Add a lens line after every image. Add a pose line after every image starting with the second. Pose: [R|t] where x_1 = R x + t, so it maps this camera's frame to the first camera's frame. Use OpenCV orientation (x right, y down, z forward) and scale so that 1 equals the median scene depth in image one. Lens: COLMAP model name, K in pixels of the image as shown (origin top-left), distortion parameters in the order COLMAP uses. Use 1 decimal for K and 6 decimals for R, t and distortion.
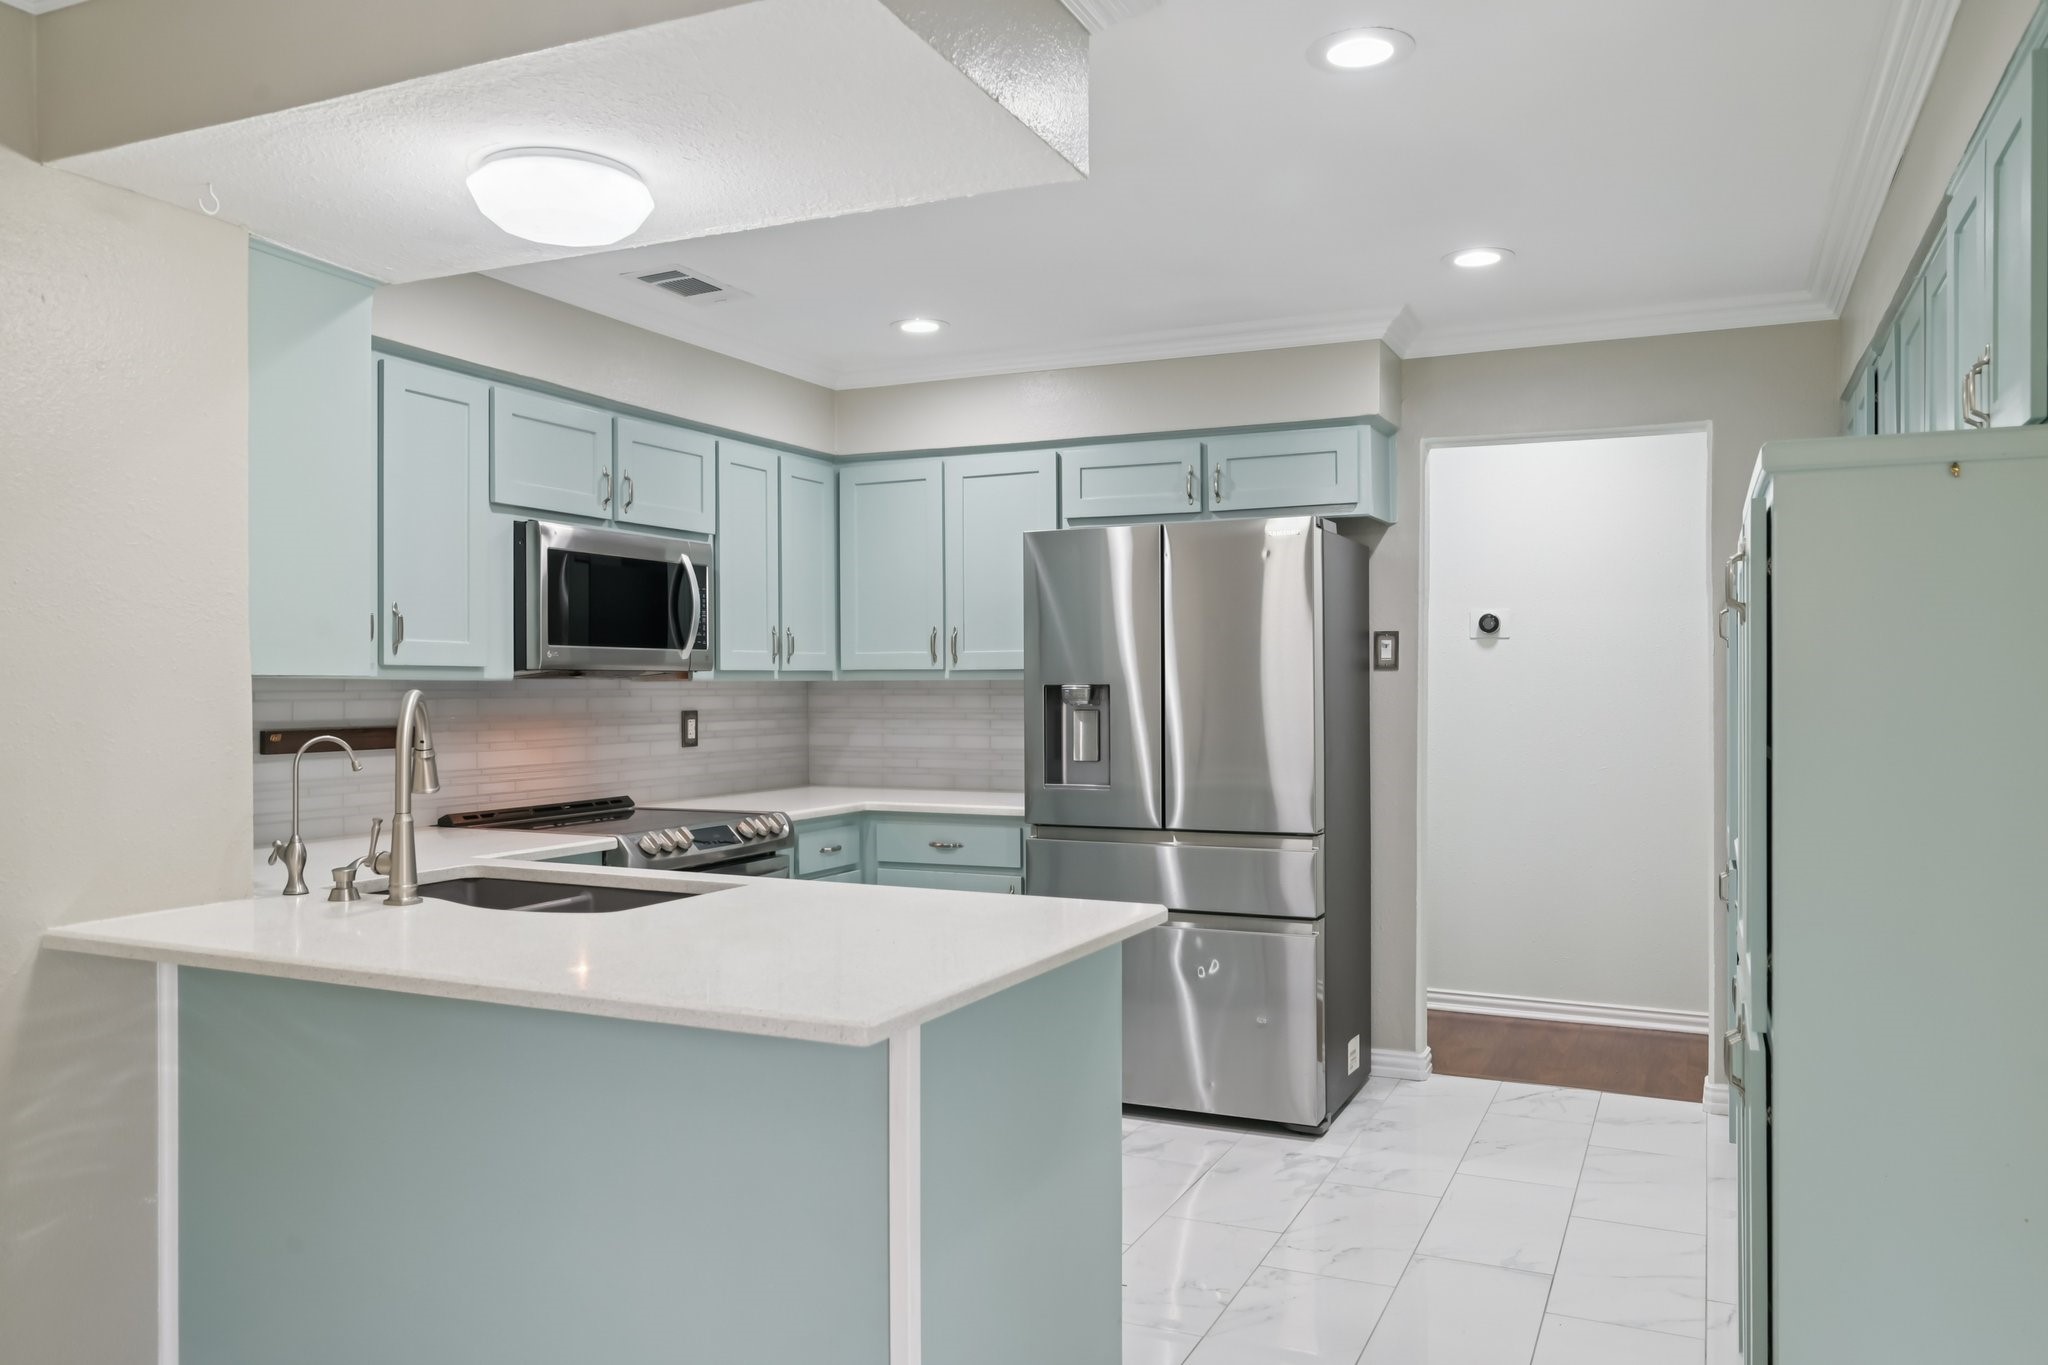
lens RADIAL K [[1482.6, 0, 1019.5], [0, 1482.6, 699.2], [0, 0, 1]] dist [-0.007656, 0.001636]
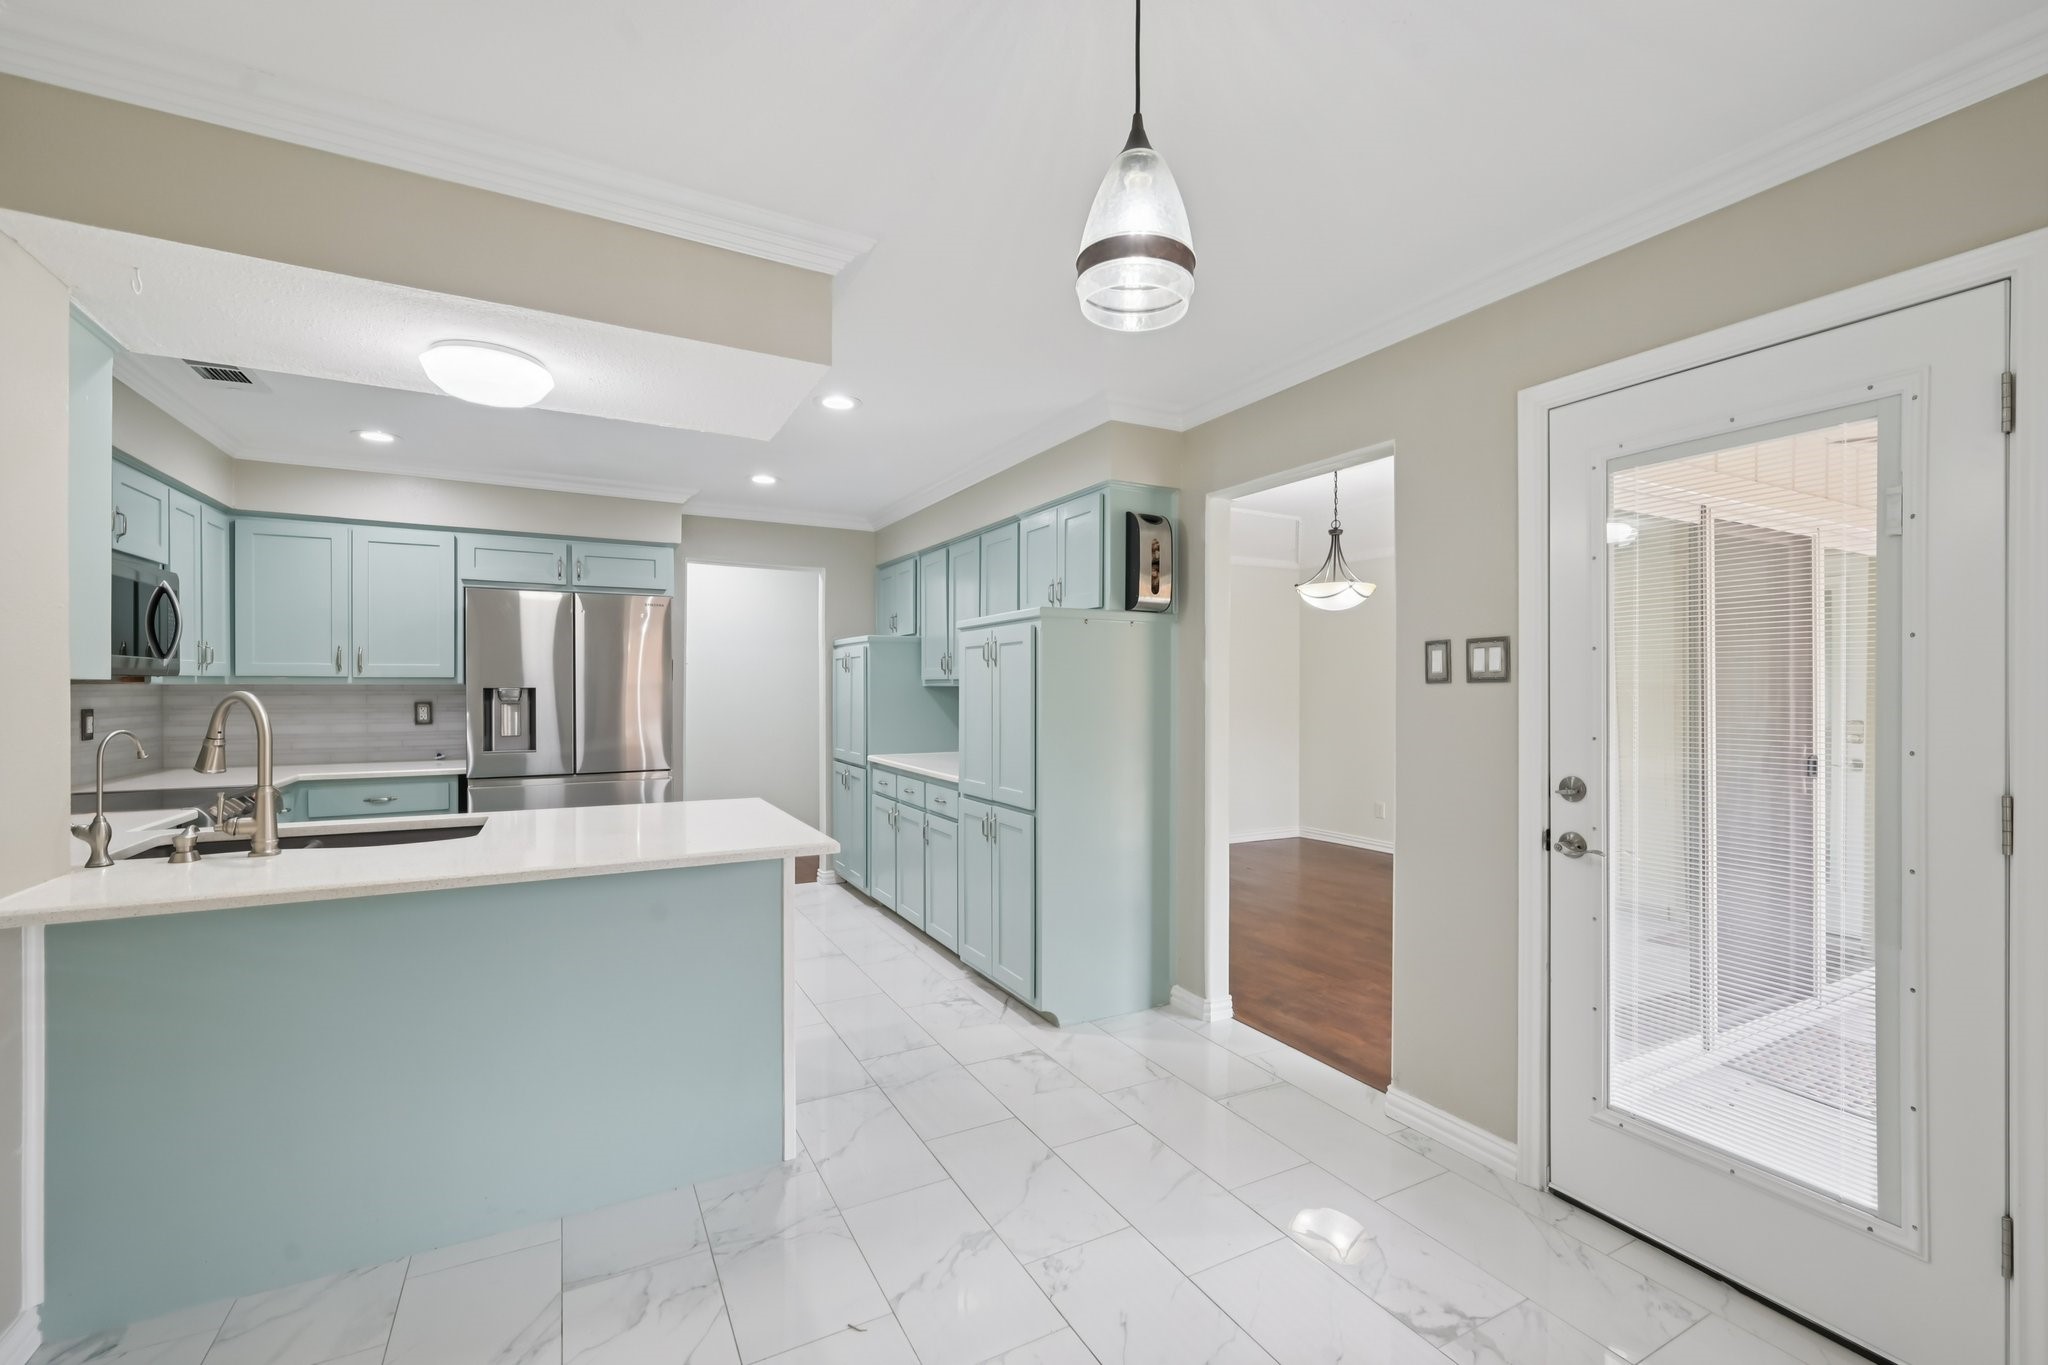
lens RADIAL K [[901.1, 0, 1024.6], [0, 901.1, 679.6], [0, 0, 1]] dist [0.000496, -0.000150]
pose [[0.585386, 0.009526, 0.810699, -0.365494], [0.004419, 0.999879, -0.014940, -0.001692], [-0.810743, 0.012328, 0.585272, -0.013320]]
